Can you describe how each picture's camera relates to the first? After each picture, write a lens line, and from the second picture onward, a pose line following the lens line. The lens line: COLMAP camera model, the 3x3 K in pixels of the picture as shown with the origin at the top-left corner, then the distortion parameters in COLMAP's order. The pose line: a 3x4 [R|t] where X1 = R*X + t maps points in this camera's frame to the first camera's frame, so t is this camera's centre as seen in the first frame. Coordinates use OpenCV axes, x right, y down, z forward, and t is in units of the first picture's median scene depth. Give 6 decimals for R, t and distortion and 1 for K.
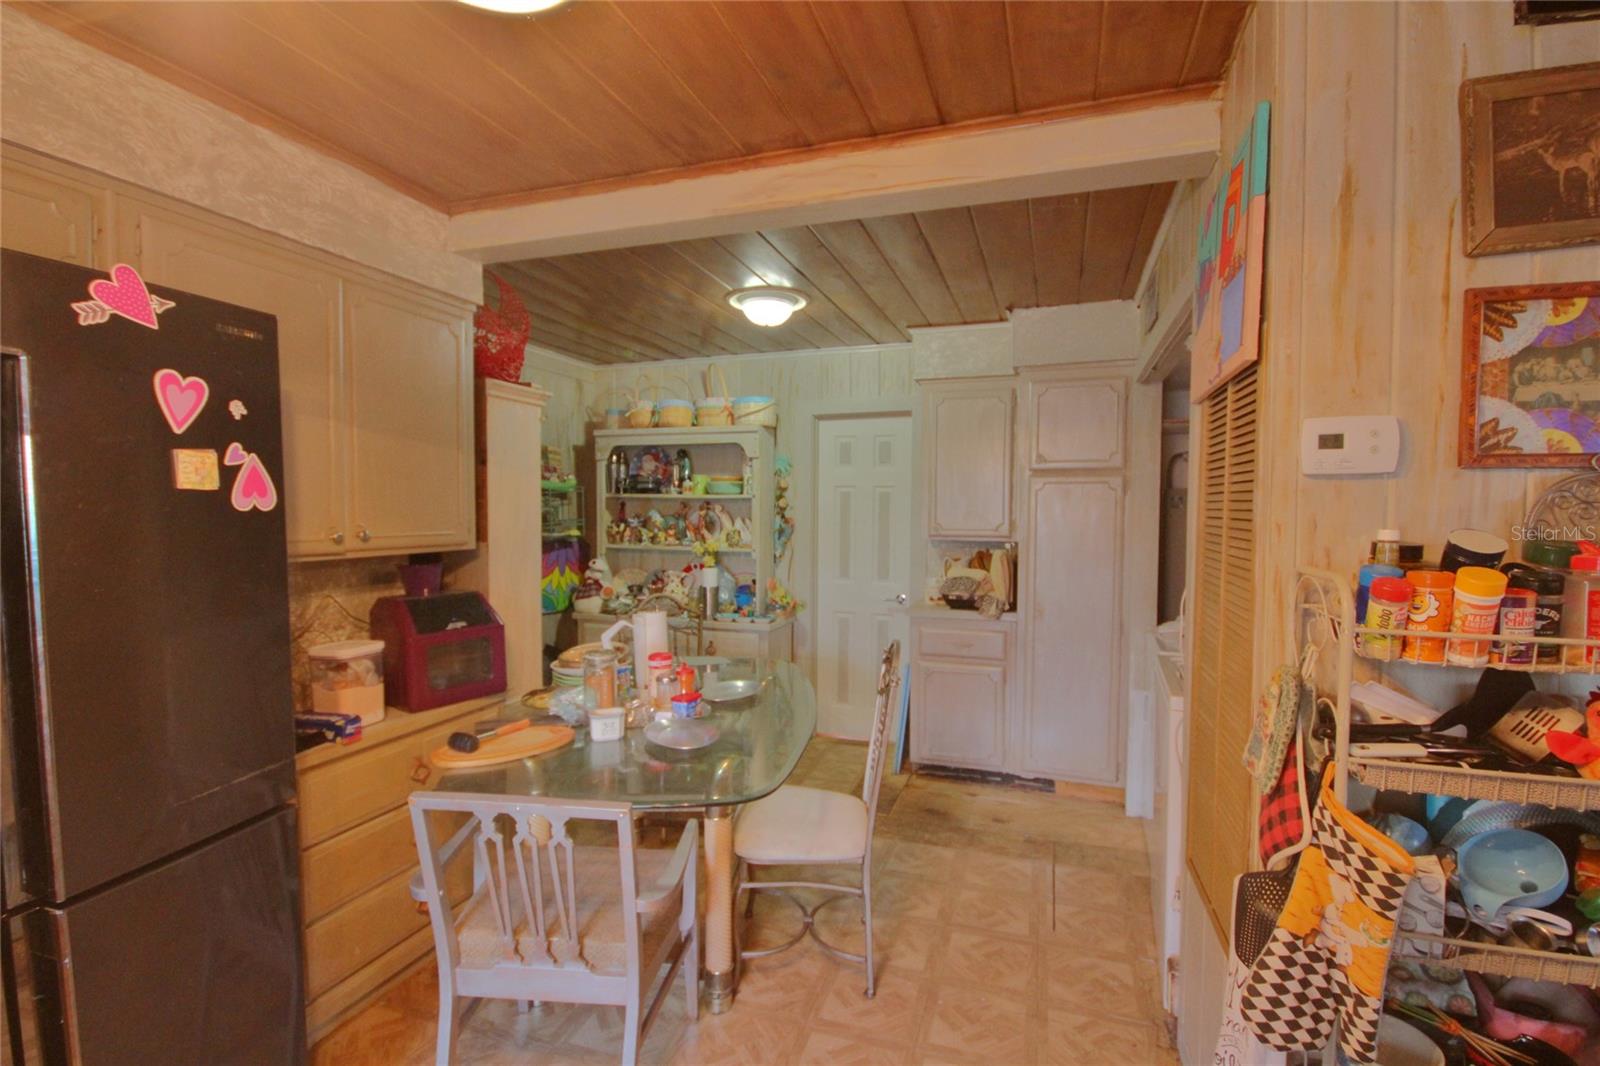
lens RADIAL K [[742.1, 0, 800.0], [0, 742.1, 533.0], [0, 0, 1]] dist [-0.005397, -0.000906]
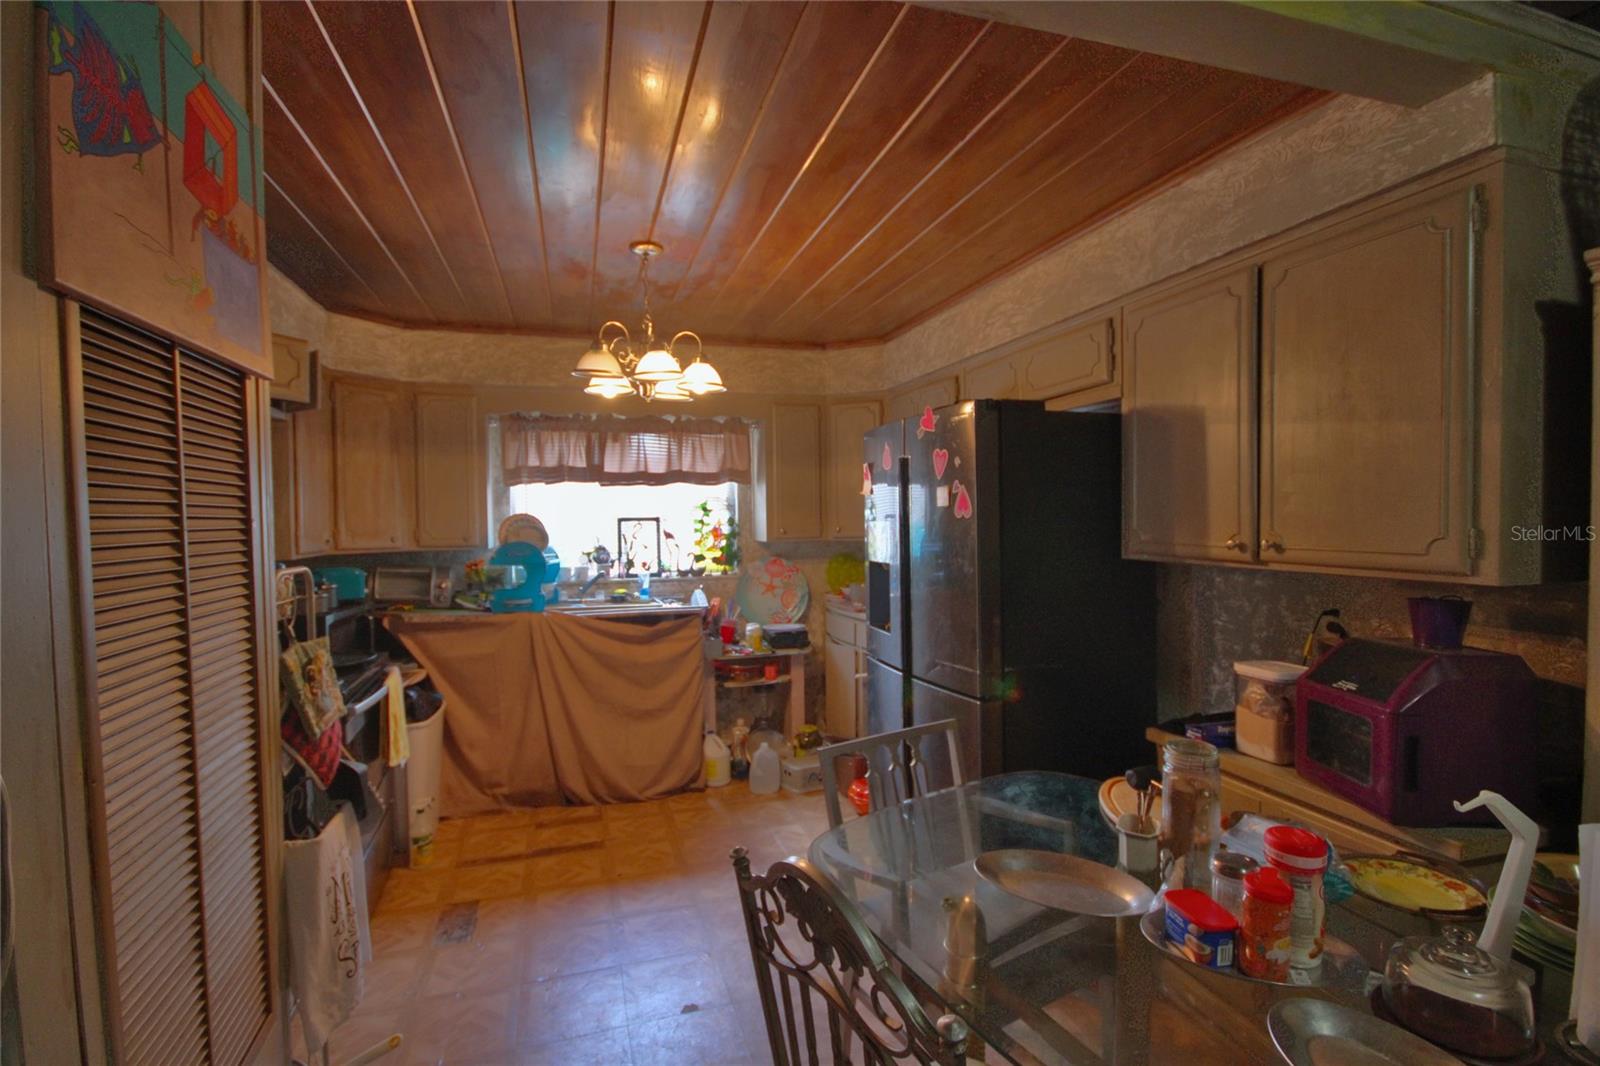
lens RADIAL K [[742.1, 0, 800.0], [0, 742.1, 533.0], [0, 0, 1]] dist [-0.005397, -0.000906]
pose [[-0.812262, 0.018267, -0.583007, 0.598058], [-0.010679, 0.998876, 0.046175, -0.073186], [0.583195, 0.043732, -0.811154, 2.243712]]
